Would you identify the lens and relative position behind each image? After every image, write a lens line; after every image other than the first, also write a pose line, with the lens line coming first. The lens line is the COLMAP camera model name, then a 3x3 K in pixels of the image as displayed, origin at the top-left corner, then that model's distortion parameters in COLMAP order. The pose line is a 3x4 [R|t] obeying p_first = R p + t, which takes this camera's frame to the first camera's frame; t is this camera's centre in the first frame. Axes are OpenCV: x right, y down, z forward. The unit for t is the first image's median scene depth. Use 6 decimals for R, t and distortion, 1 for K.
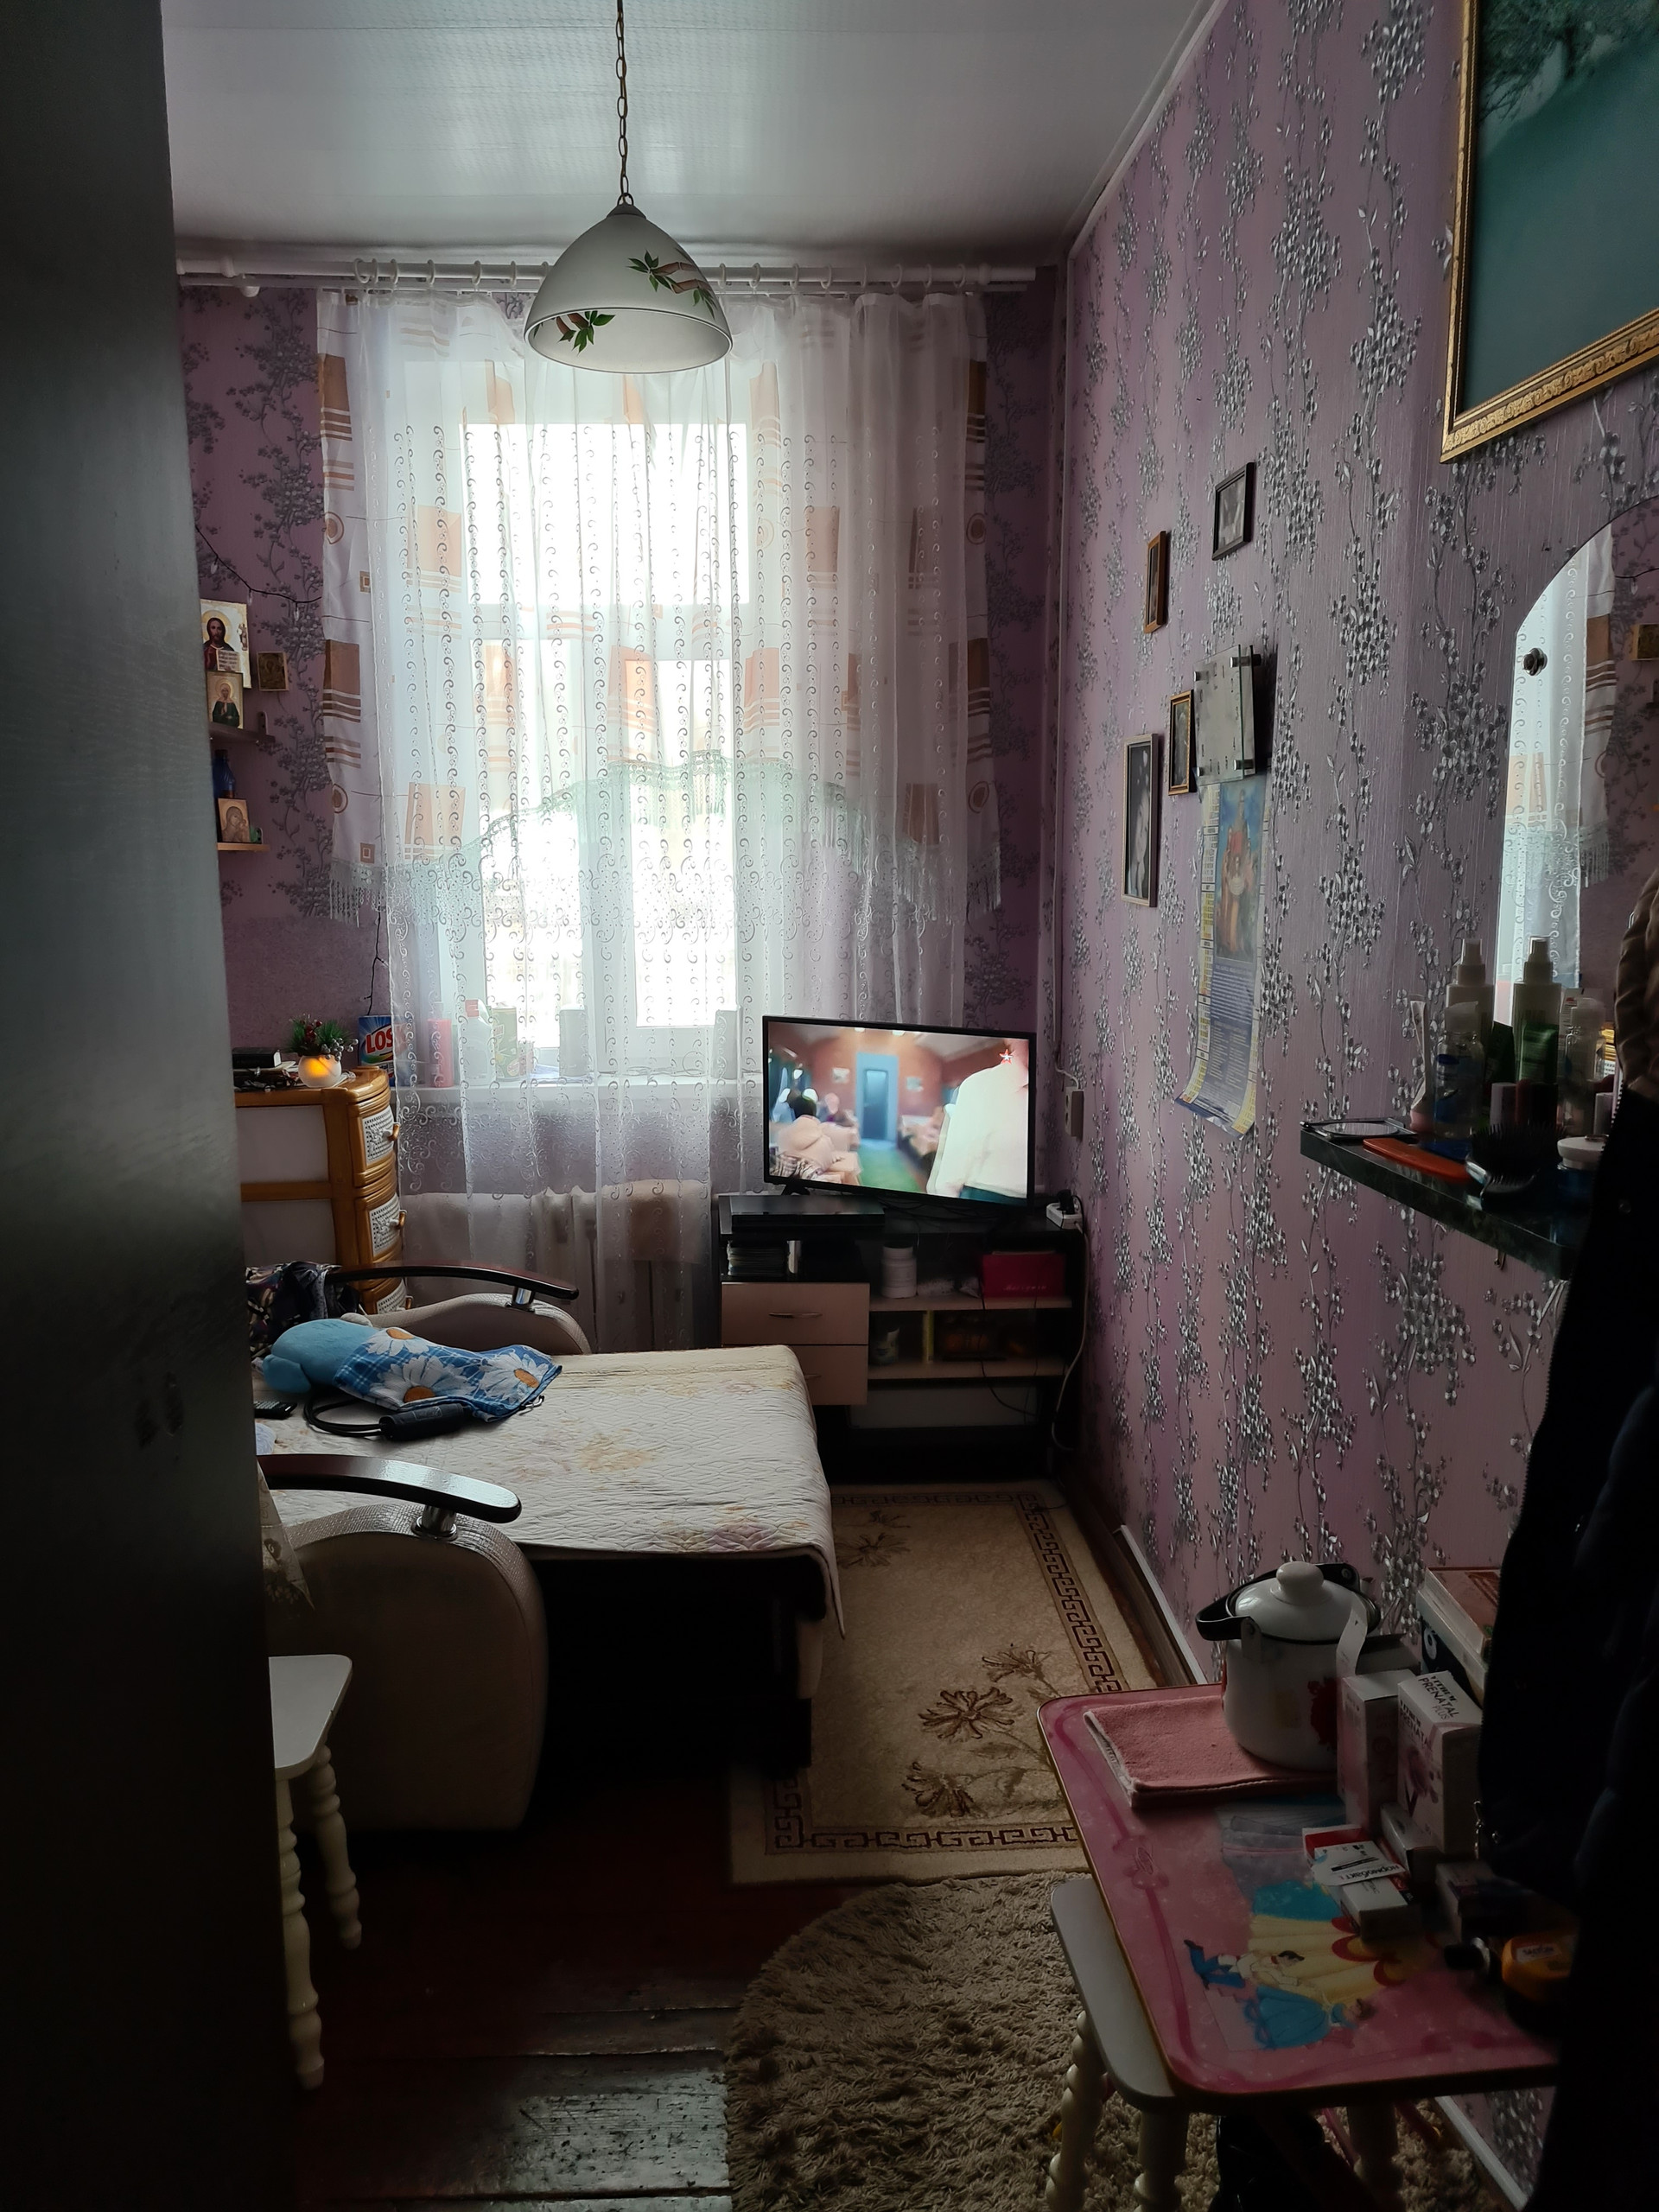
lens RADIAL K [[1601.8, 0, 827.3], [0, 1601.8, 1120.4], [0, 0, 1]] dist [0.062503, -0.056212]
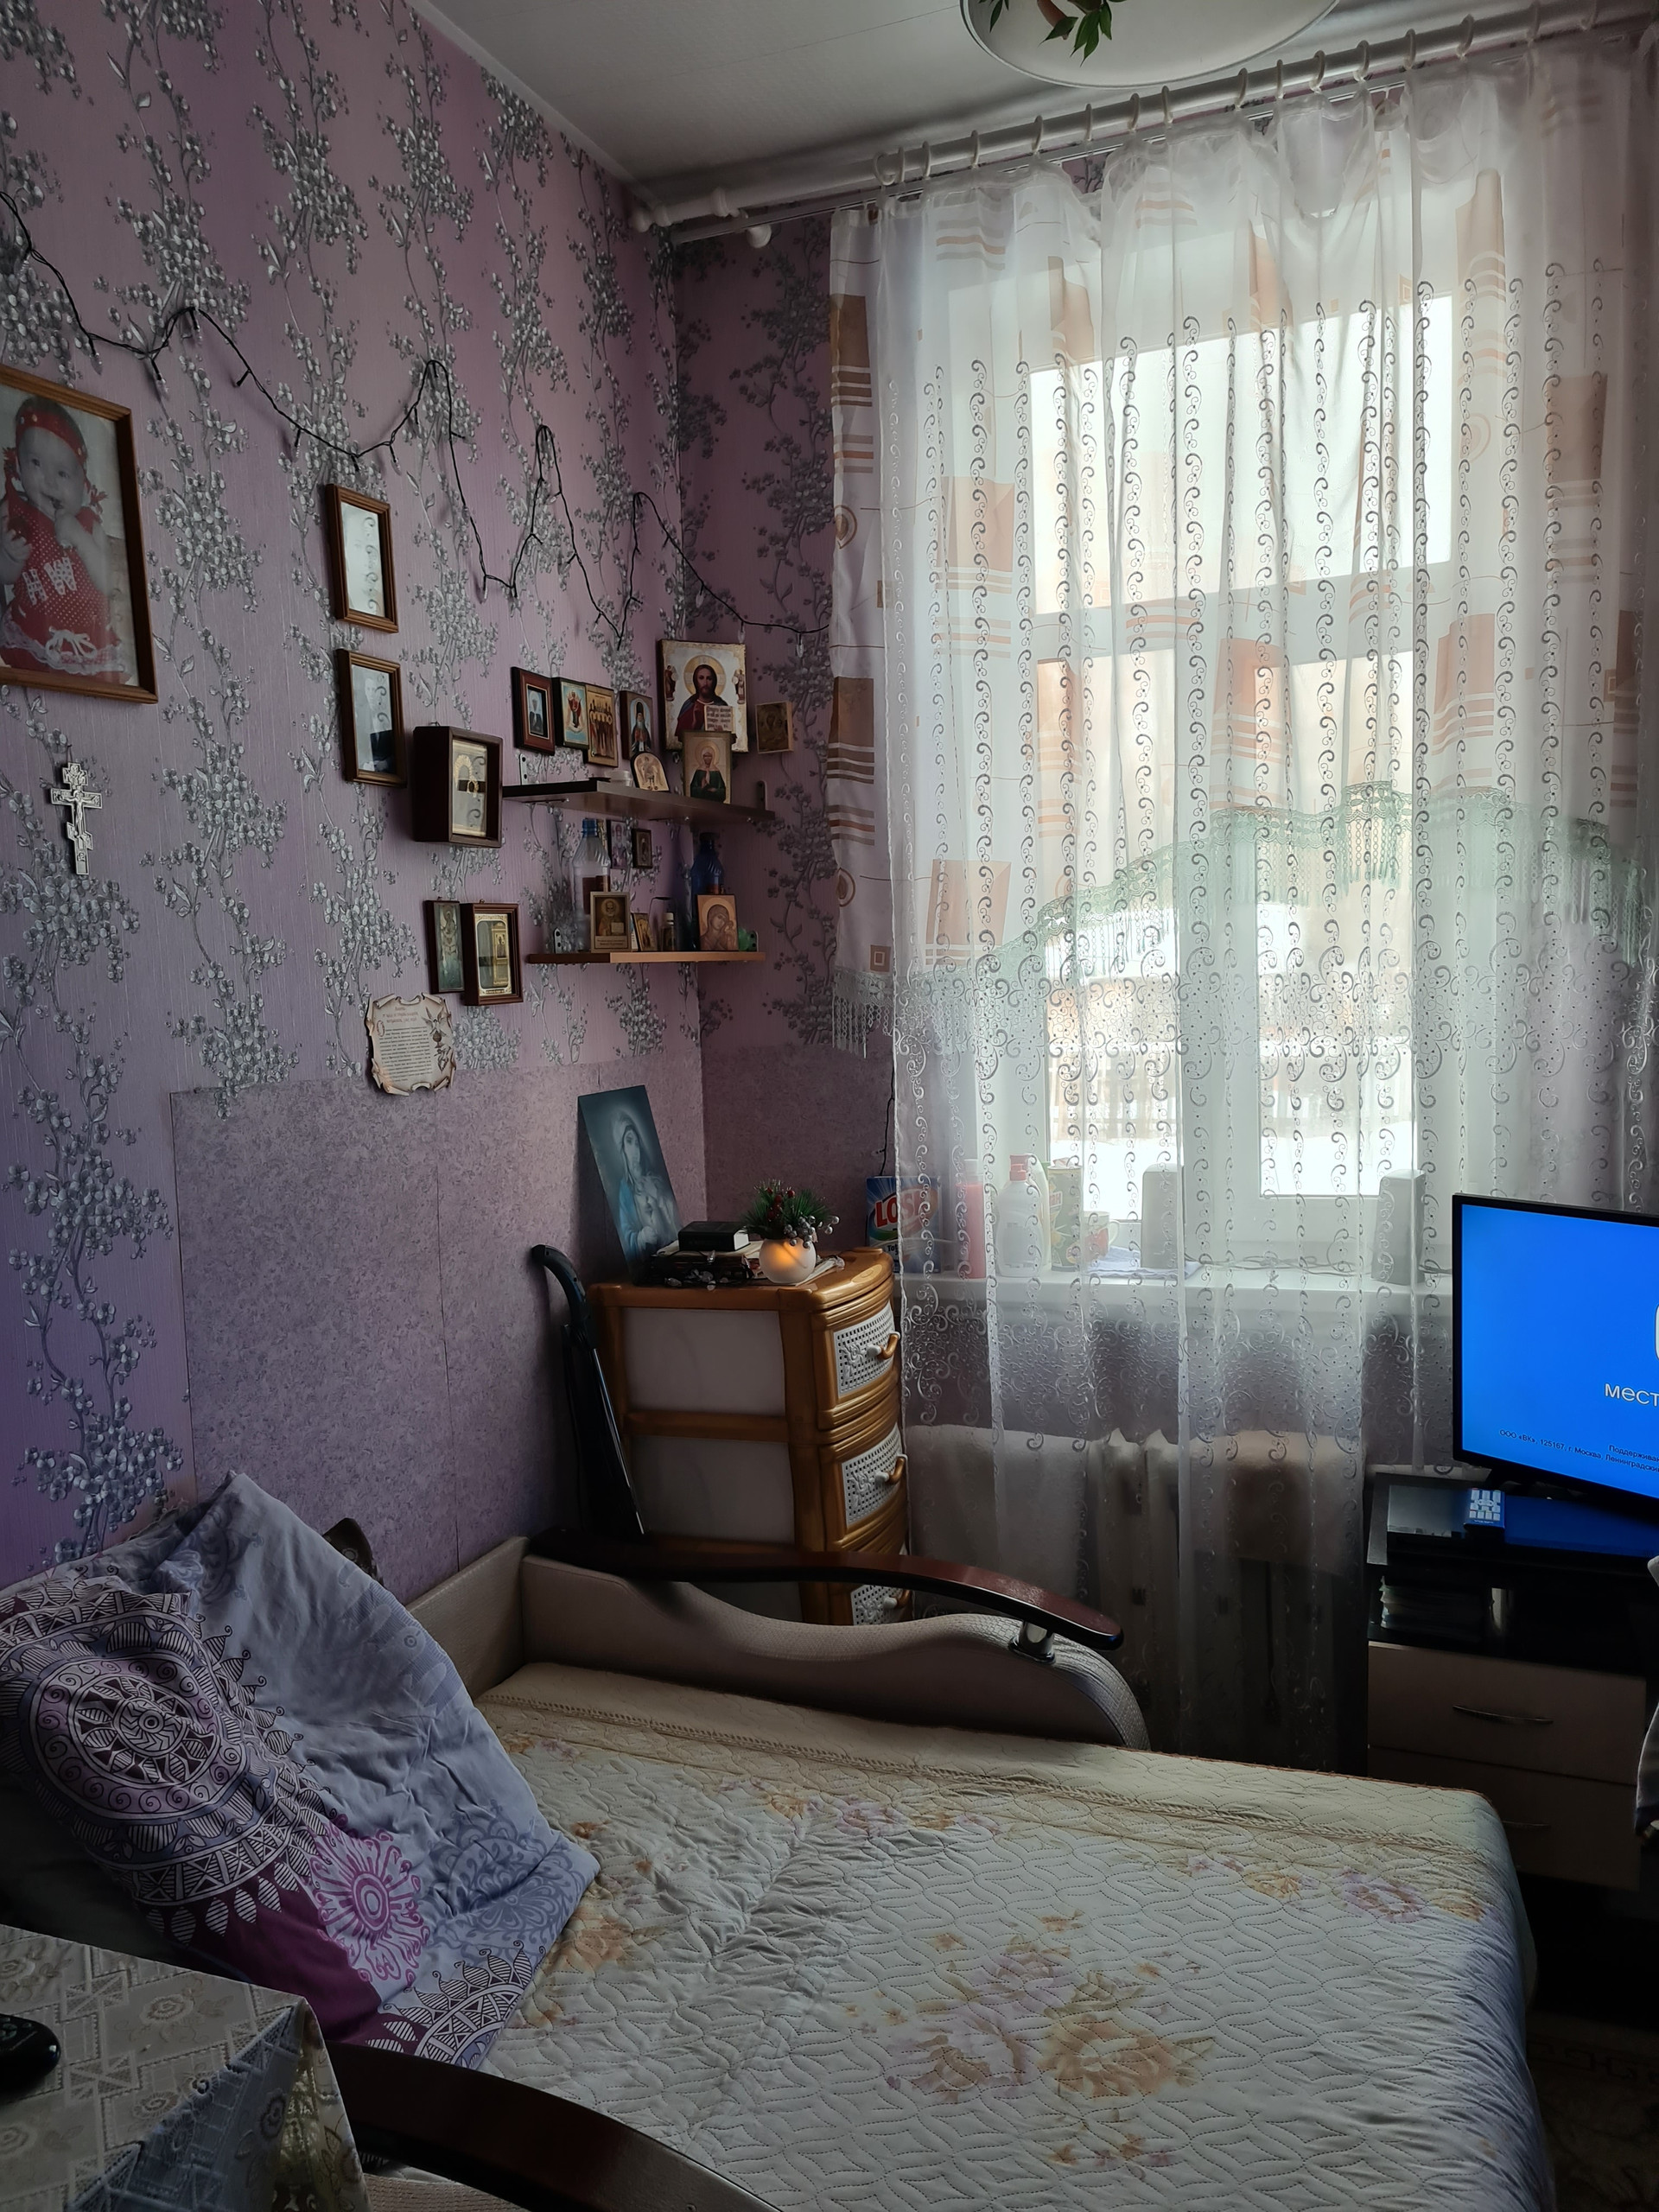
lens RADIAL K [[1601.8, 0, 827.3], [0, 1601.8, 1120.4], [0, 0, 1]] dist [0.062503, -0.056212]
pose [[0.903757, 0.013673, -0.427827, 0.008493], [-0.037657, 0.998154, -0.047647, -0.056600], [0.426385, 0.059173, 0.902604, 0.335379]]
